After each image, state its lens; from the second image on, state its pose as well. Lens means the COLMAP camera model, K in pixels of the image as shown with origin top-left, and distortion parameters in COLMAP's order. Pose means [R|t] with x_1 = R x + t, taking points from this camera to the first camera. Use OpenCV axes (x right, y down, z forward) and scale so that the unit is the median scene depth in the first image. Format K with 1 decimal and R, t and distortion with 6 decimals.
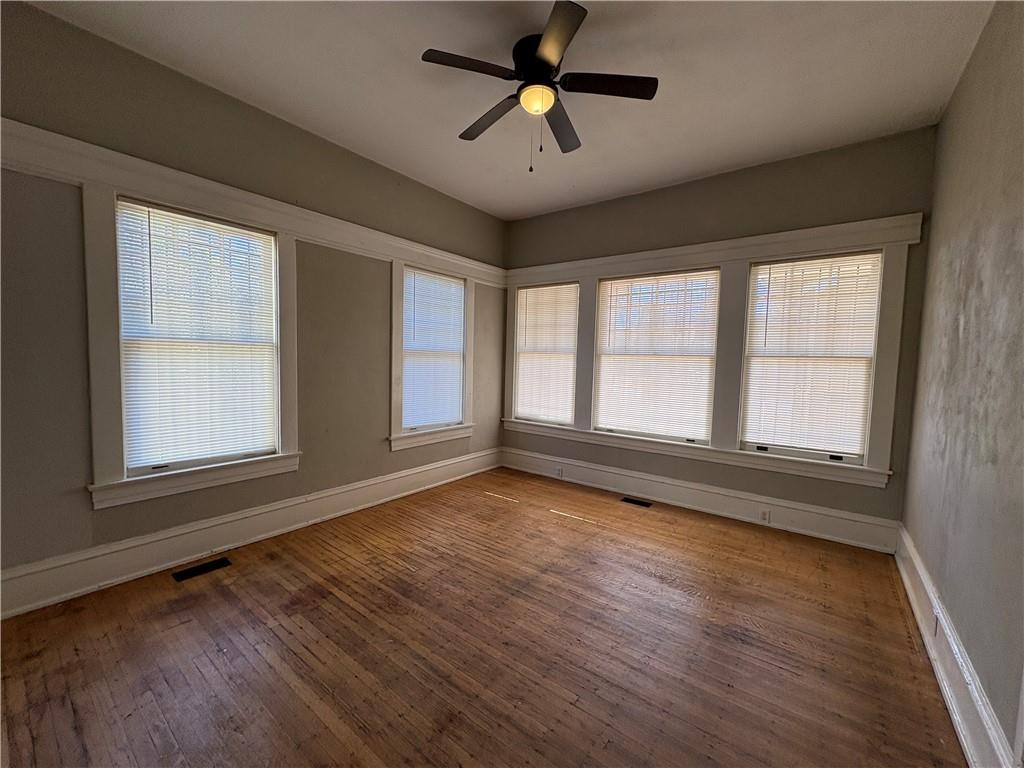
lens RADIAL K [[415.8, 0, 512.0], [0, 415.8, 384.0], [0, 0, 1]] dist [0.000068, 0.000076]
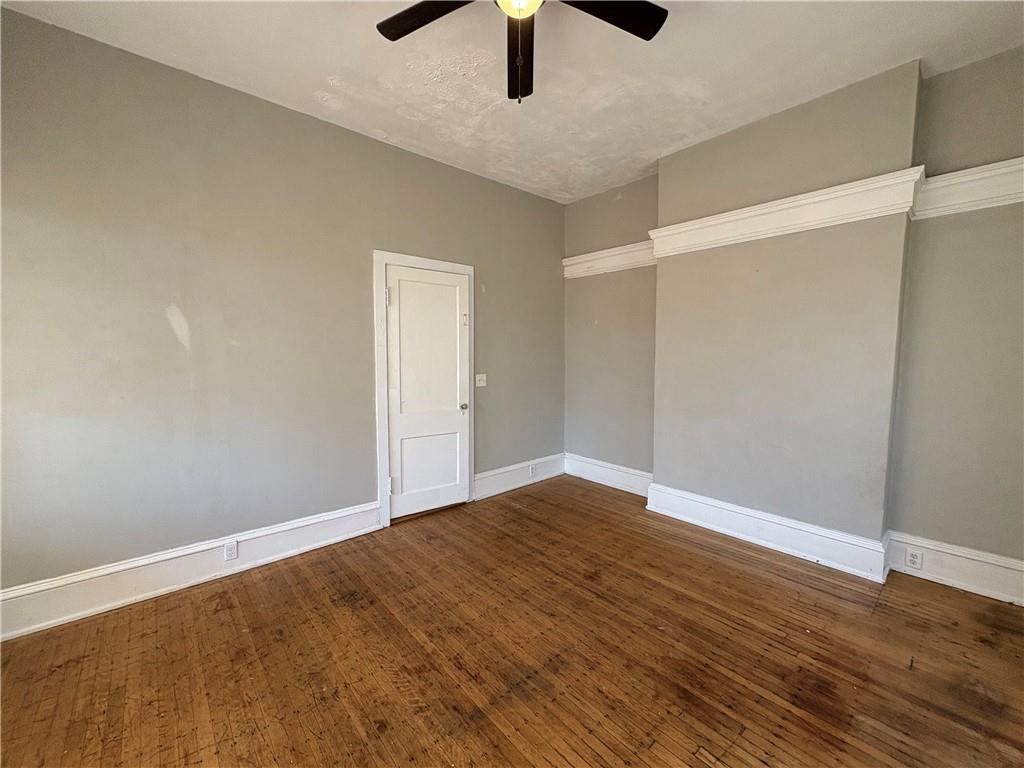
lens RADIAL K [[415.8, 0, 512.0], [0, 415.8, 384.0], [0, 0, 1]] dist [0.000068, 0.000076]
pose [[-0.981564, -0.035178, 0.187869, -0.084342], [-0.008073, 0.989670, 0.143136, -0.136720], [-0.190964, 0.138980, -0.971708, 1.789256]]
